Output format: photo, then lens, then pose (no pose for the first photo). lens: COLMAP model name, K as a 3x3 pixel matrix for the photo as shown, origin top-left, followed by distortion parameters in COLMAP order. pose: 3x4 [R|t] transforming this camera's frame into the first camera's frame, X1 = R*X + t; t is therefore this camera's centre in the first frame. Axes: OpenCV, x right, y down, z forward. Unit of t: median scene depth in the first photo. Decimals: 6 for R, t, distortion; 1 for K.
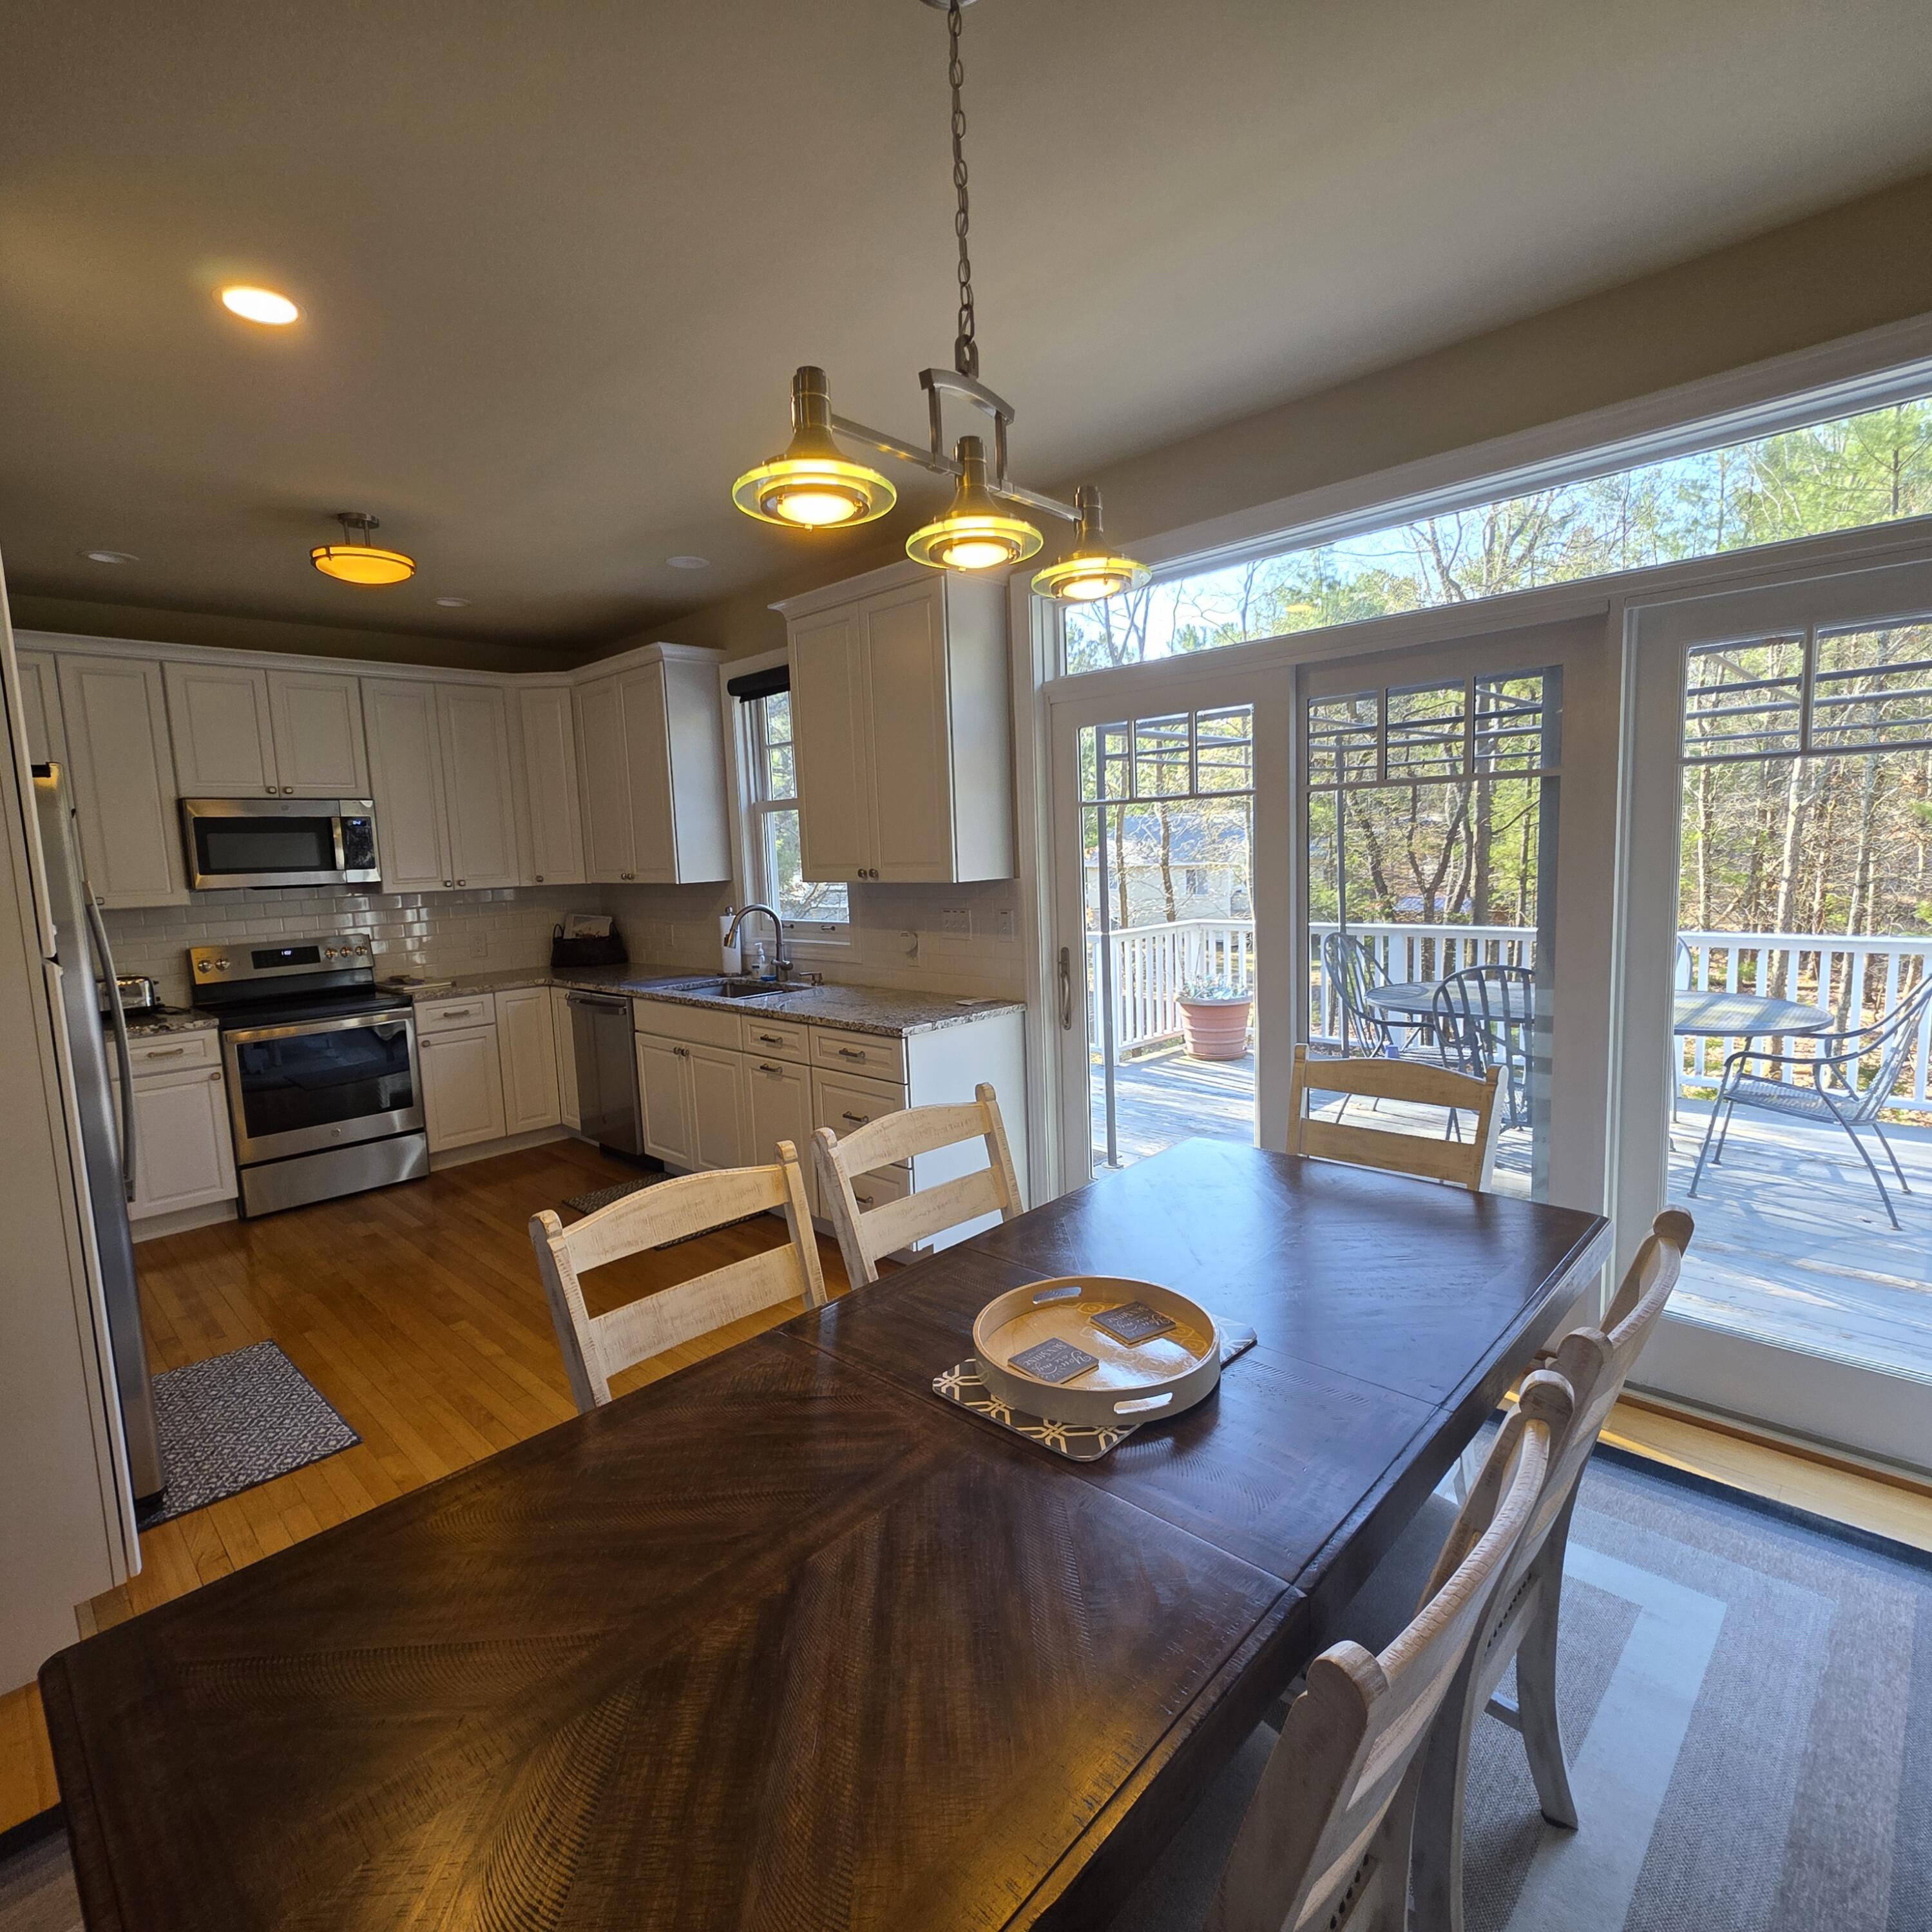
lens RADIAL K [[1012.9, 0, 966.0], [0, 1012.9, 966.0], [0, 0, 1]] dist [-0.000005, -0.000093]
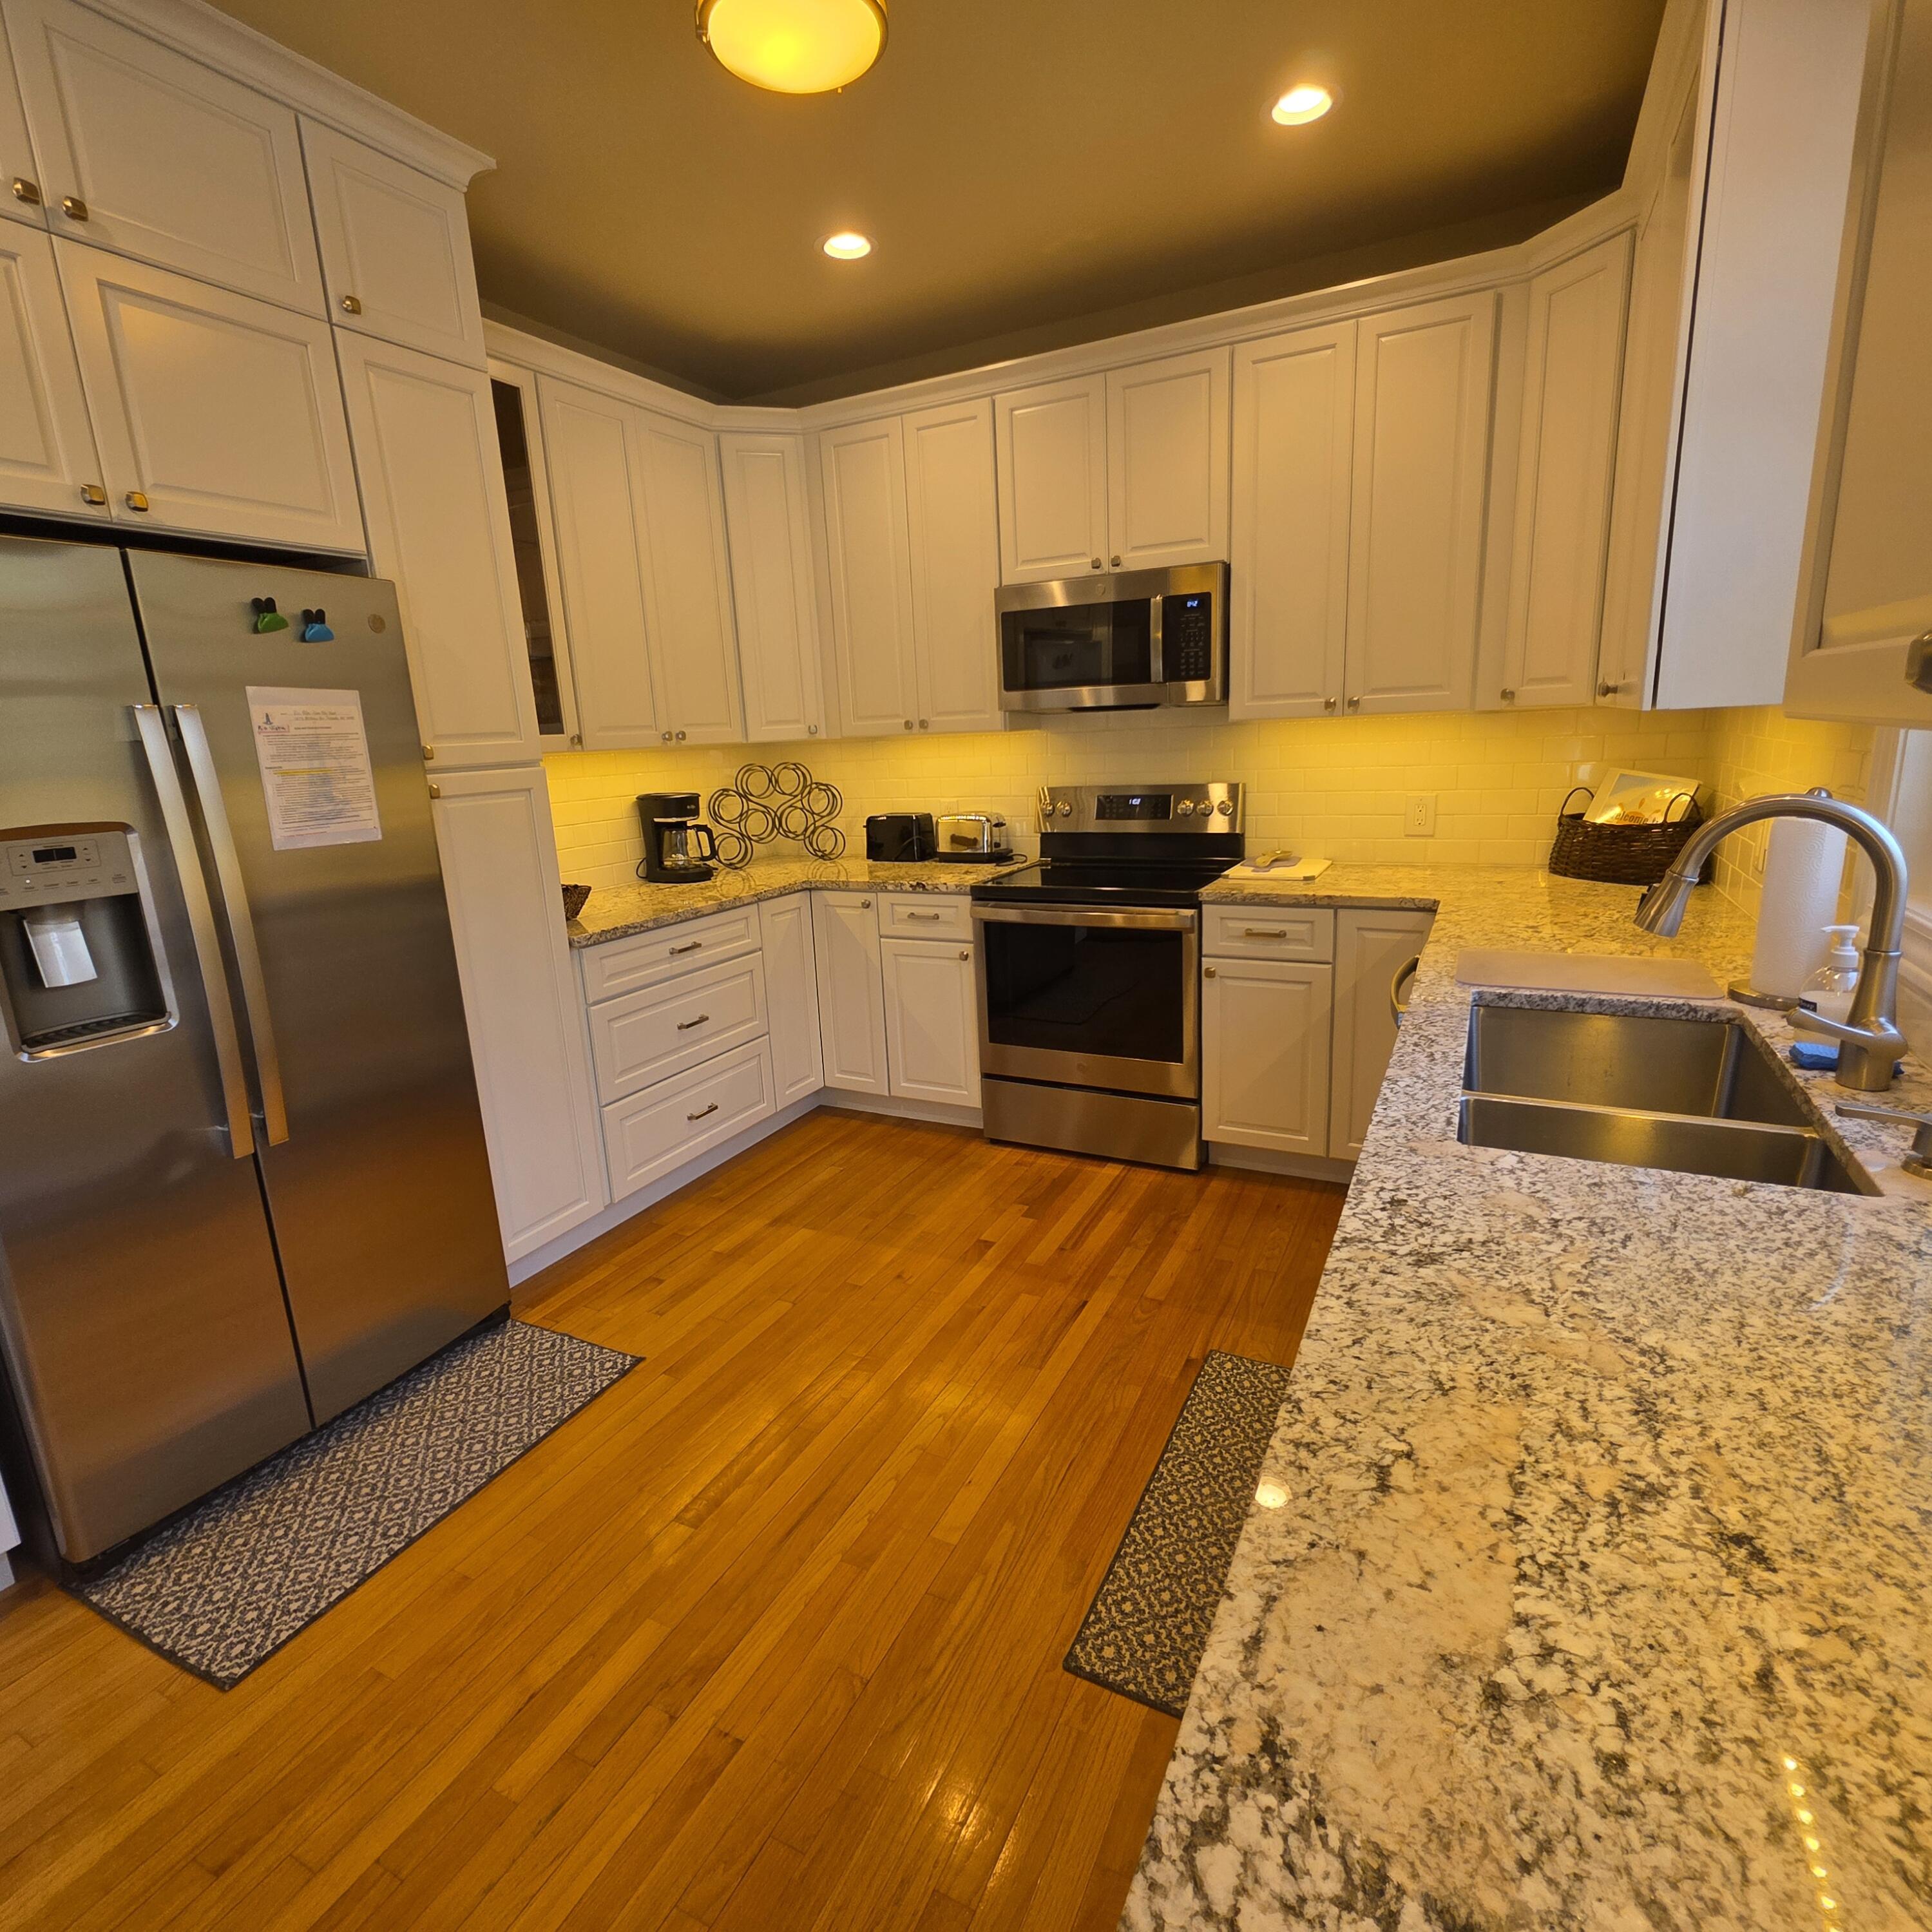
lens RADIAL K [[1012.9, 0, 966.0], [0, 1012.9, 966.0], [0, 0, 1]] dist [-0.000005, -0.000093]
pose [[0.289837, 0.244140, -0.925413, -0.016800], [-0.076349, 0.969734, 0.231920, -0.064026], [0.954026, 0.003435, 0.299705, 0.752079]]
